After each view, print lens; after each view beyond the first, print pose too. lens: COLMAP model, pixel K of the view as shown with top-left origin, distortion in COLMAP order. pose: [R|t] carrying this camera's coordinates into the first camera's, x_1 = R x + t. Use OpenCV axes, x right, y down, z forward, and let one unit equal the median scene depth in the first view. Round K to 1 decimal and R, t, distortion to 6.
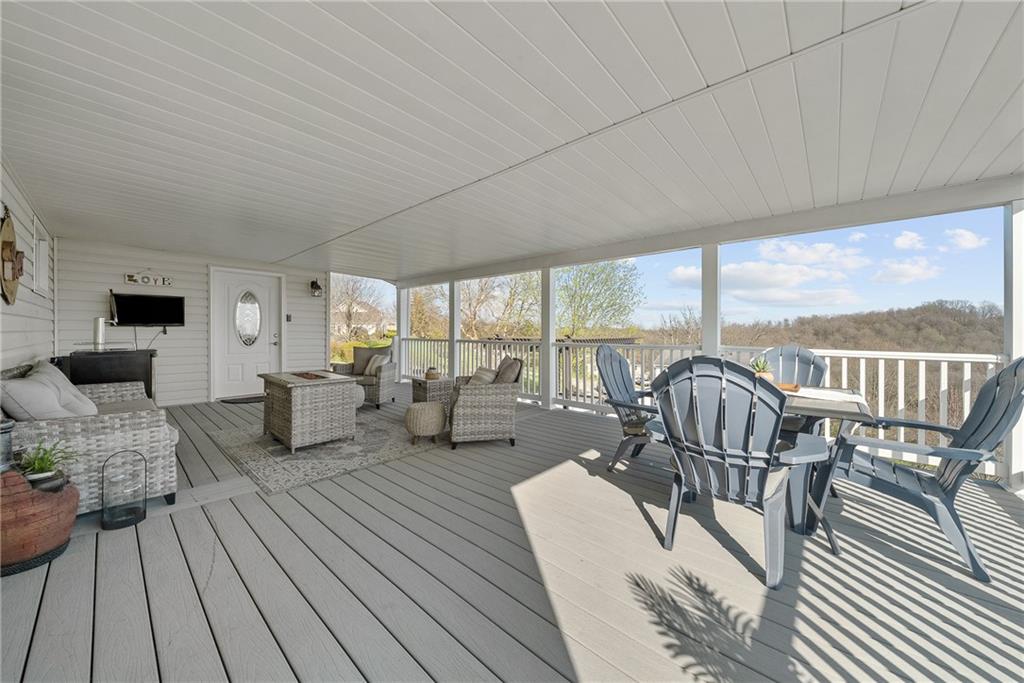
lens RADIAL K [[354.2, 0, 514.8], [0, 354.2, 333.2], [0, 0, 1]] dist [-0.005301, 0.000136]
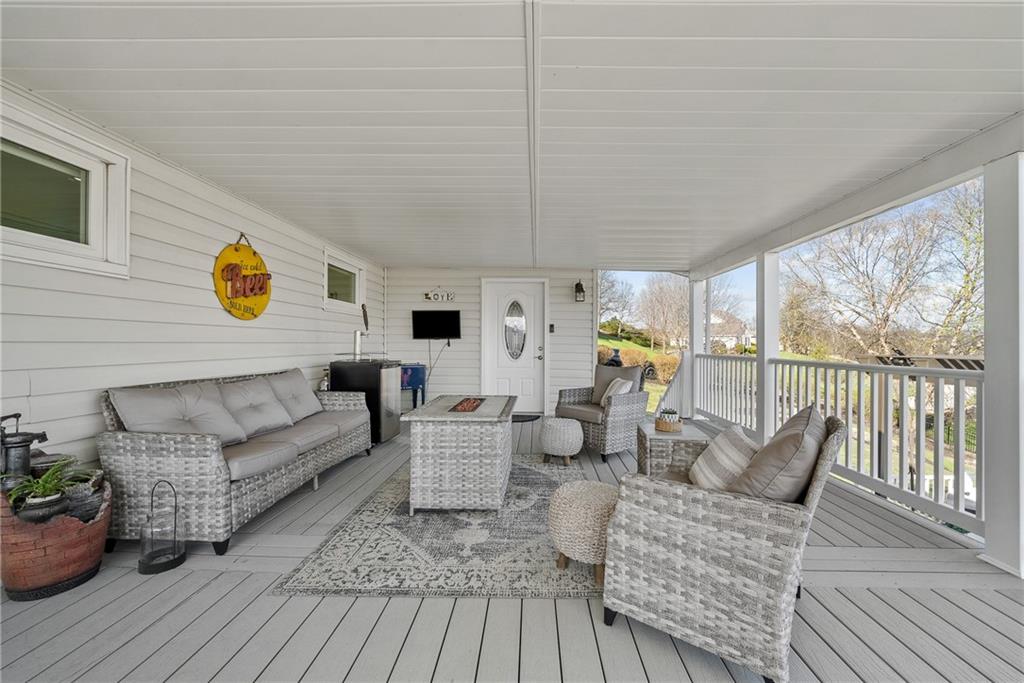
lens RADIAL K [[396.2, 0, 533.7], [0, 396.2, 341.6], [0, 0, 1]] dist [-0.002337, 0.000137]
pose [[0.655916, -0.005000, -0.754817, 0.119695], [-0.005980, 0.999912, -0.011820, 0.001917], [0.754810, 0.012267, 0.655829, 0.614618]]
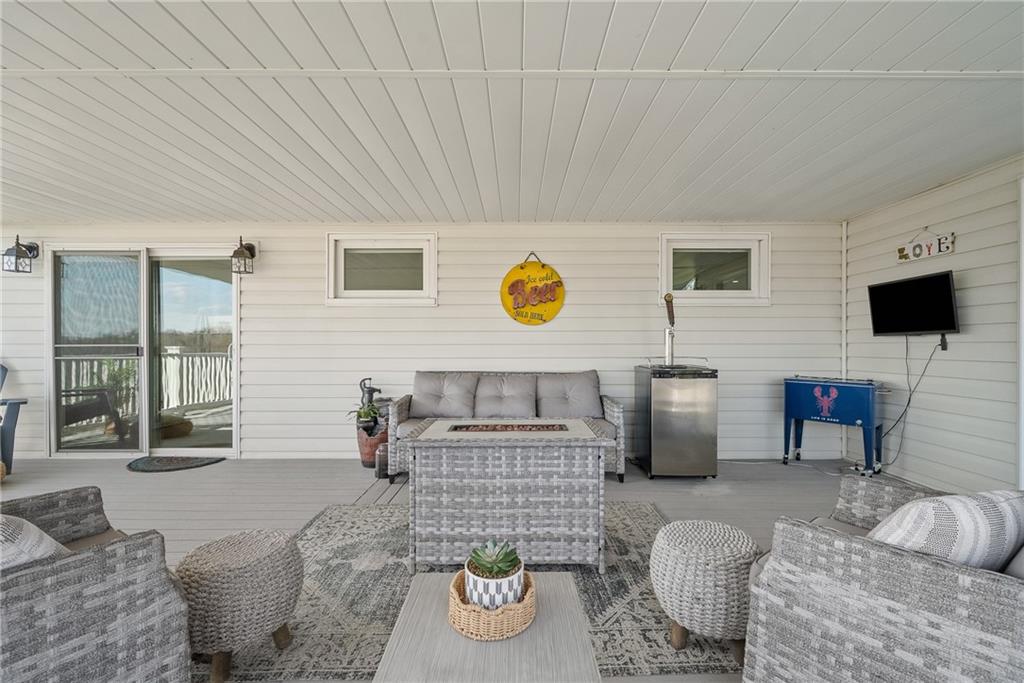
lens RADIAL K [[448.7, 0, 515.0], [0, 448.7, 346.1], [0, 0, 1]] dist [0.000064, 0.000165]
pose [[-0.746743, -0.000786, -0.665112, -0.166063], [-0.005446, 0.999973, 0.004932, -0.003894], [0.665090, 0.007305, -0.746728, 1.612618]]
